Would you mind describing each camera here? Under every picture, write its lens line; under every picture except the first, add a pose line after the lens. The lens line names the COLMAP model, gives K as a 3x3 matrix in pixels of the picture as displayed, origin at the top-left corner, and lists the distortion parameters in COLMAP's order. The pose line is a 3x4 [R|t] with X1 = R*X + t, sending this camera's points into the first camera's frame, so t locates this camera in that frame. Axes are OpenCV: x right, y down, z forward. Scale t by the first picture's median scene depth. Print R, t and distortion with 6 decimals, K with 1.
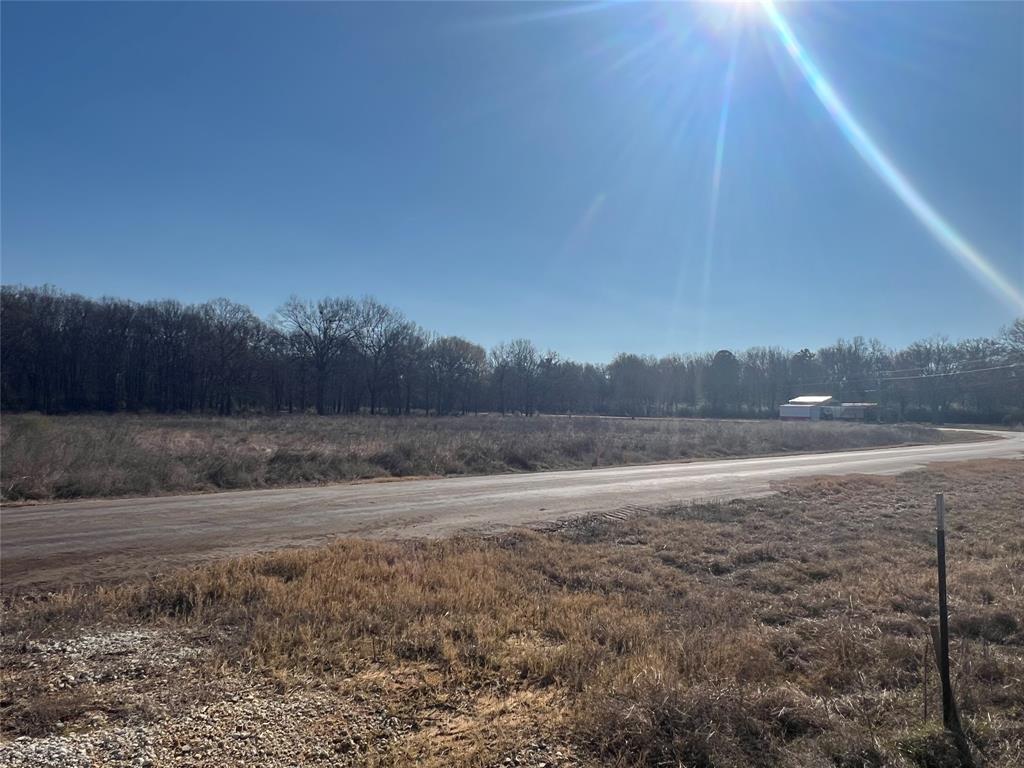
lens RADIAL K [[752.8, 0, 504.3], [0, 752.8, 392.0], [0, 0, 1]] dist [-0.000285, -0.004495]
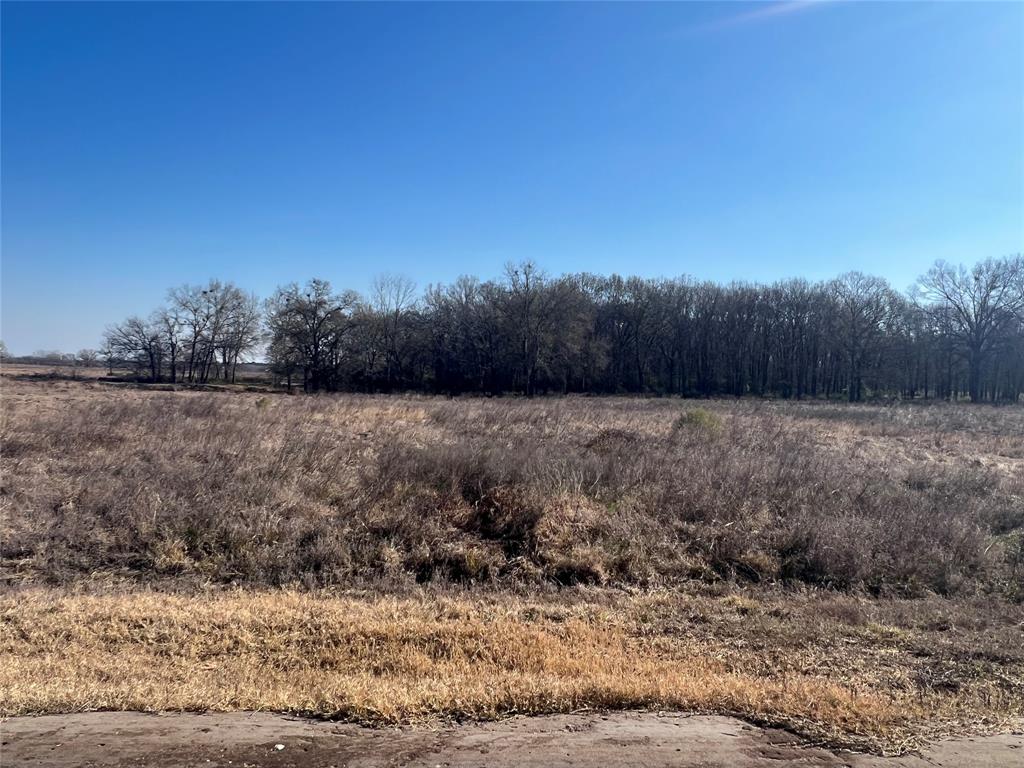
lens RADIAL K [[752.1, 0, 510.7], [0, 752.1, 387.2], [0, 0, 1]] dist [-0.000012, 0.000541]
pose [[0.723121, 0.009136, -0.690660, -0.110929], [0.002164, 0.999878, 0.015493, -0.002818], [0.690718, -0.012698, 0.723013, 0.140511]]
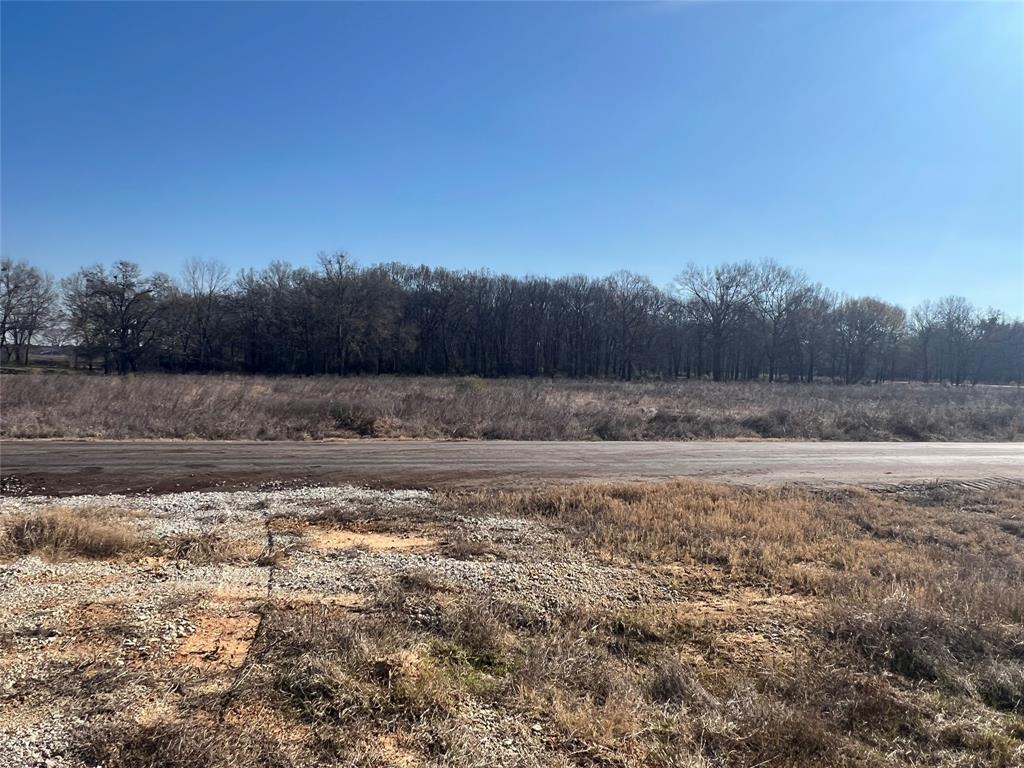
lens RADIAL K [[752.8, 0, 504.3], [0, 752.8, 392.0], [0, 0, 1]] dist [-0.000285, -0.004495]
pose [[0.867670, 0.020634, -0.496712, 0.024689], [0.001480, 0.999027, 0.044085, 0.000157], [0.497138, -0.038987, 0.866795, -0.033255]]
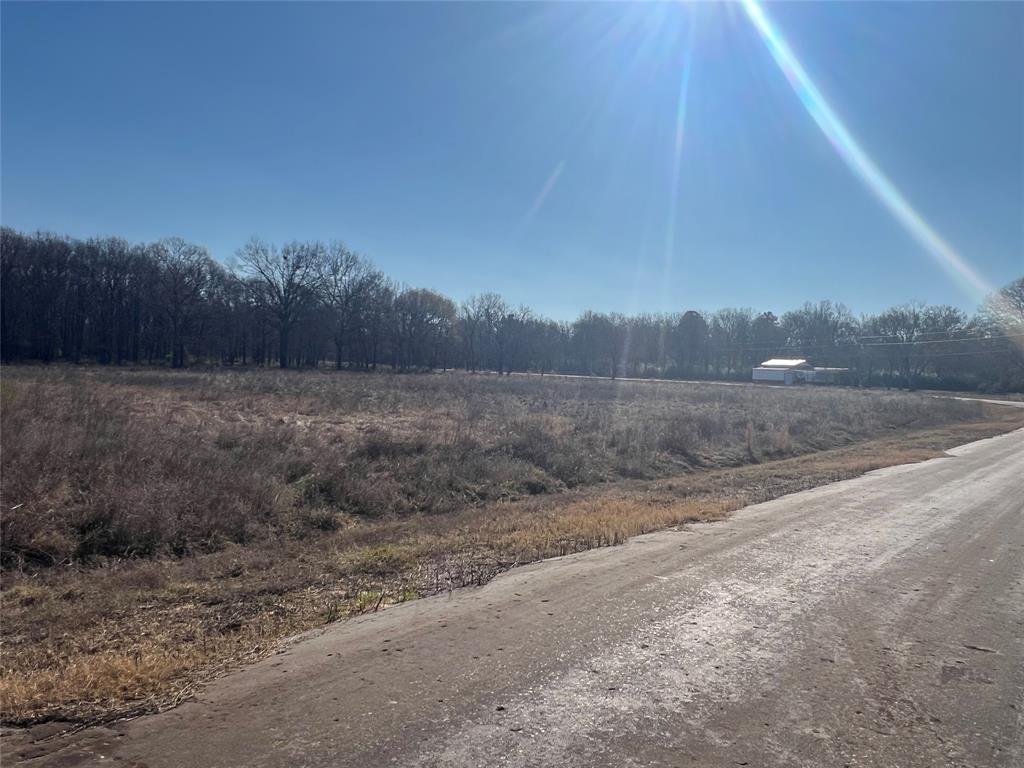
lens RADIAL K [[752.1, 0, 510.7], [0, 752.1, 387.2], [0, 0, 1]] dist [-0.000012, 0.000541]
pose [[0.996463, 0.018231, 0.082030, -0.106442], [-0.022479, 0.998437, 0.051169, -0.002315], [-0.080969, -0.052832, 0.995315, 0.143380]]
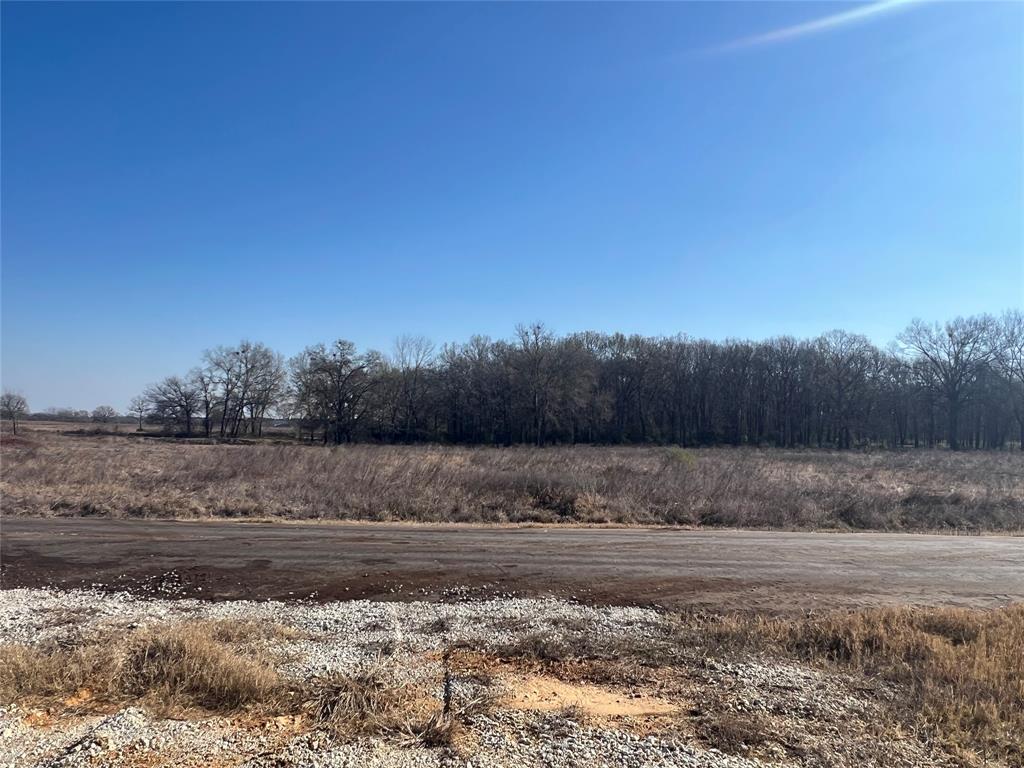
lens RADIAL K [[752.1, 0, 510.7], [0, 752.1, 387.2], [0, 0, 1]] dist [-0.000012, 0.000541]
pose [[0.718651, -0.045551, -0.693878, -0.005403], [0.010153, 0.998433, -0.055028, -0.000931], [0.695297, 0.032501, 0.717987, -0.001080]]
